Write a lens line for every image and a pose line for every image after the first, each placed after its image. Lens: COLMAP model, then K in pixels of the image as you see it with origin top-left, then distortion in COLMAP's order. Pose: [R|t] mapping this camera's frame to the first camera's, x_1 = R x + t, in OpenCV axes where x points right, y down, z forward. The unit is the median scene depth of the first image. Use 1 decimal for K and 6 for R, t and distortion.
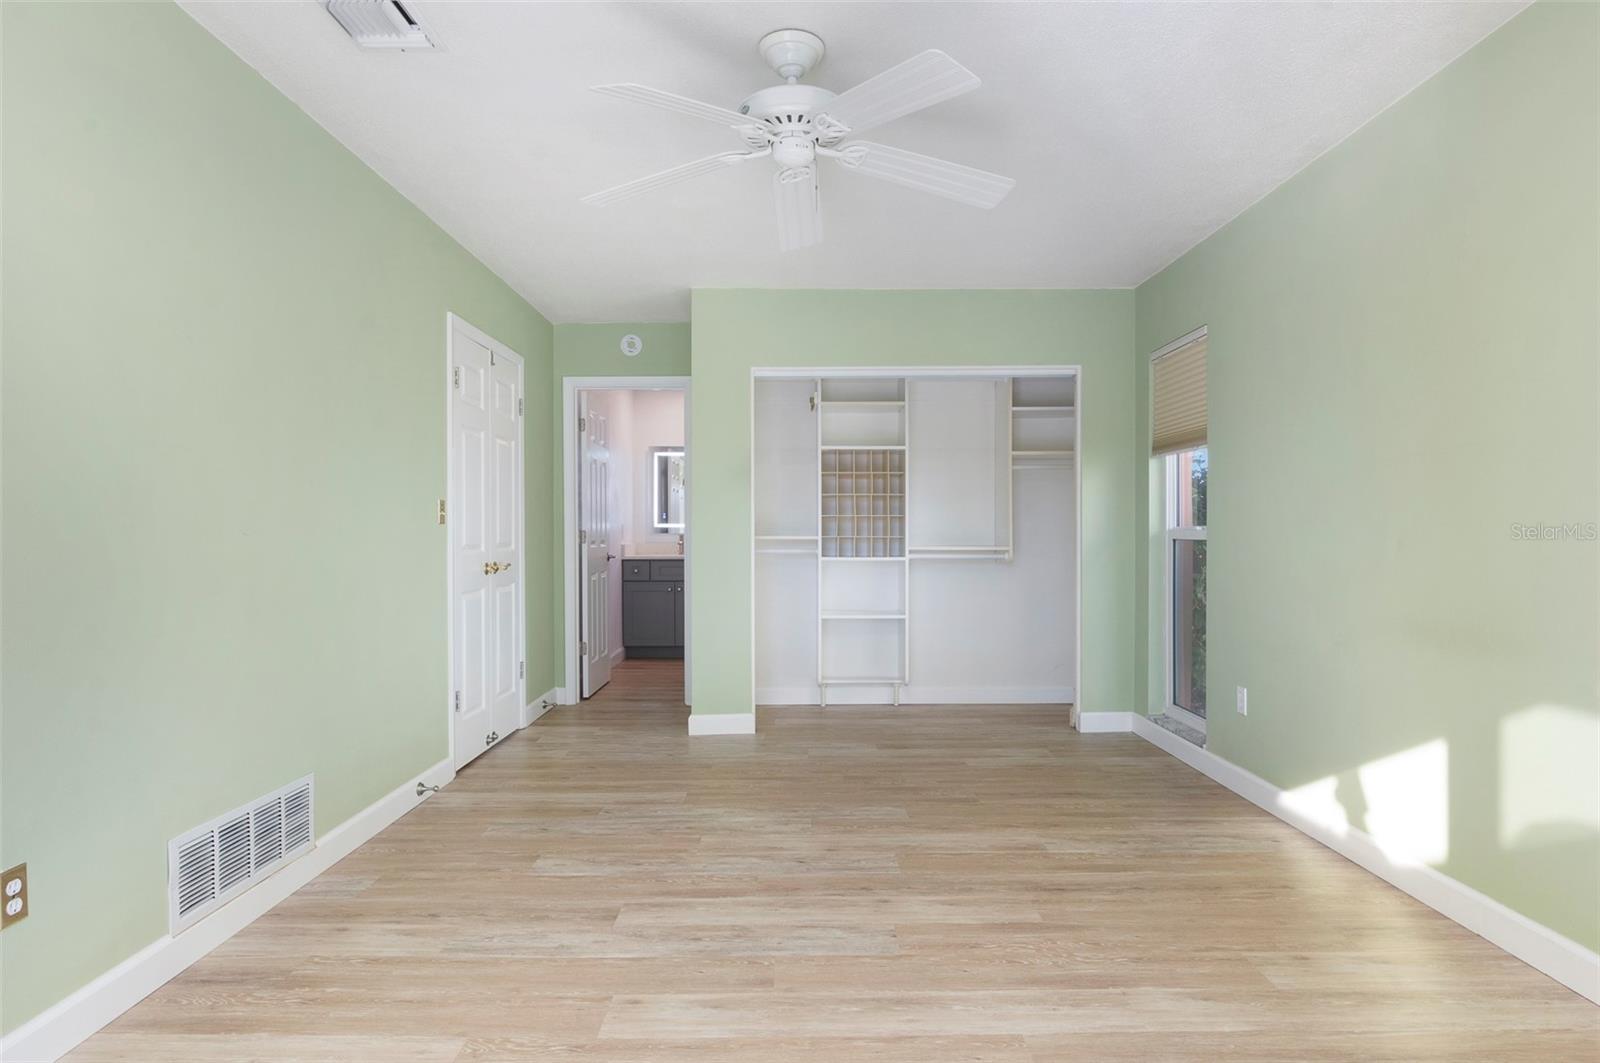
lens RADIAL K [[888.9, 0, 801.9], [0, 888.9, 533.0], [0, 0, 1]] dist [-0.004286, -0.001802]
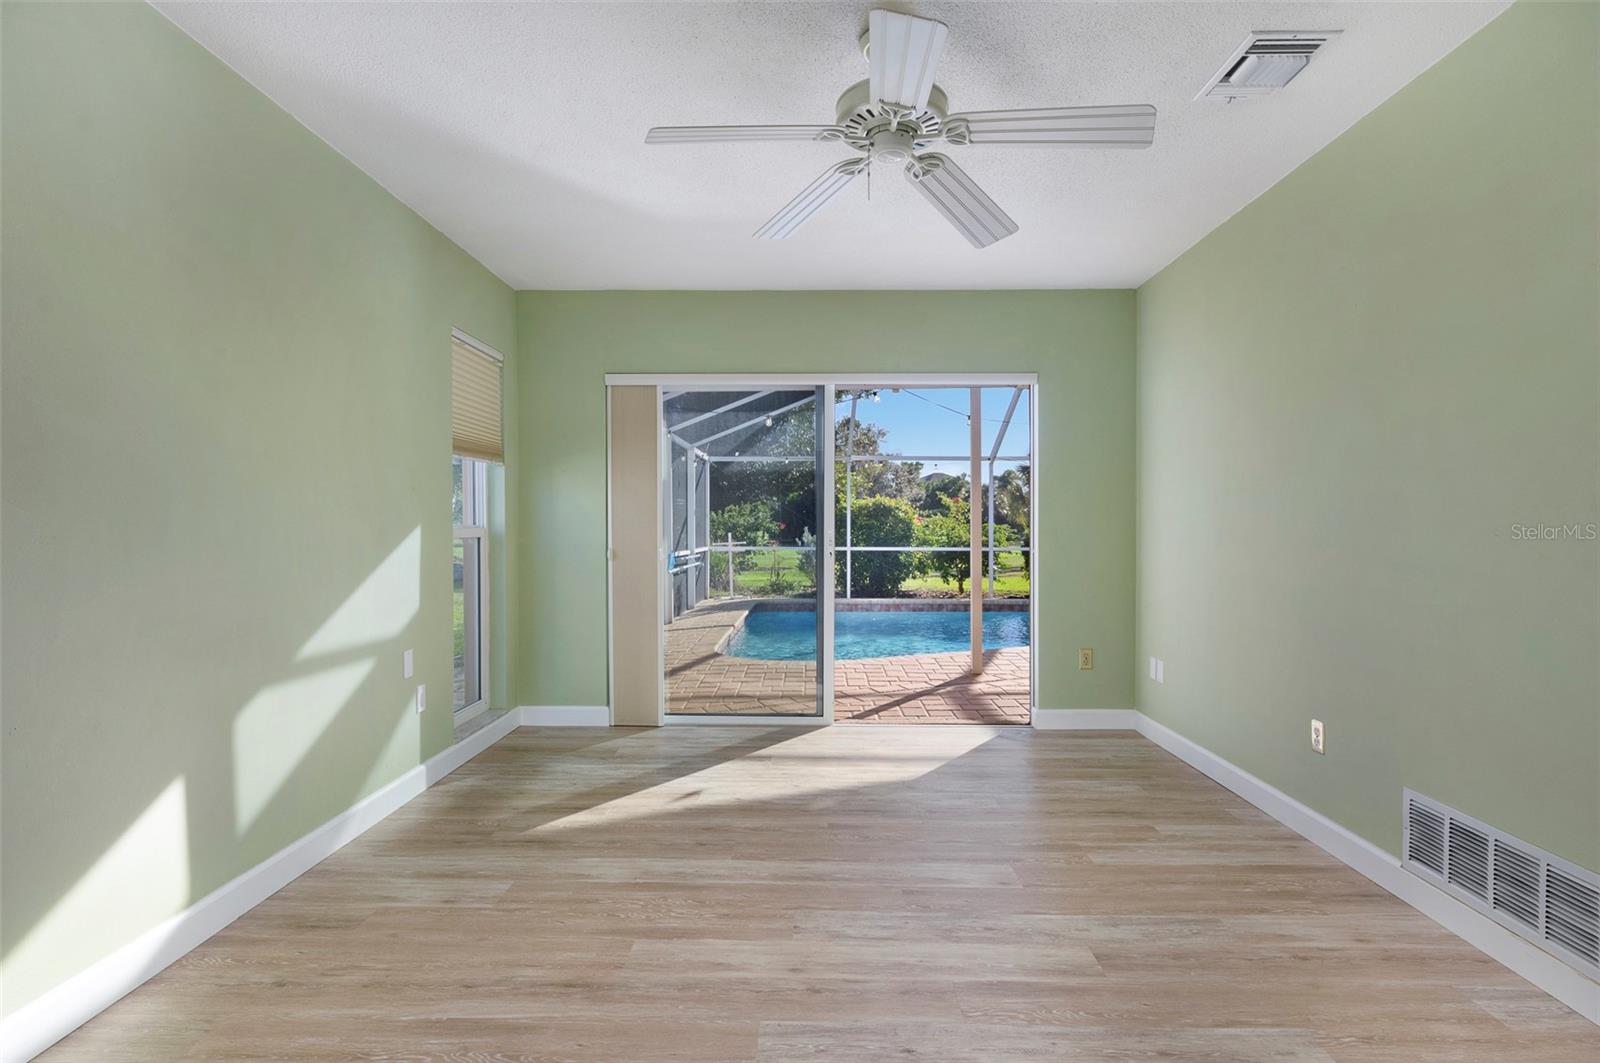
lens RADIAL K [[832.0, 0, 798.2], [0, 832.0, 530.7], [0, 0, 1]] dist [-0.002183, 0.000612]
pose [[-0.999703, 0.001722, 0.024298, 0.077342], [0.001853, 0.999984, 0.005361, -0.008226], [-0.024288, 0.005405, -0.999690, 1.961859]]
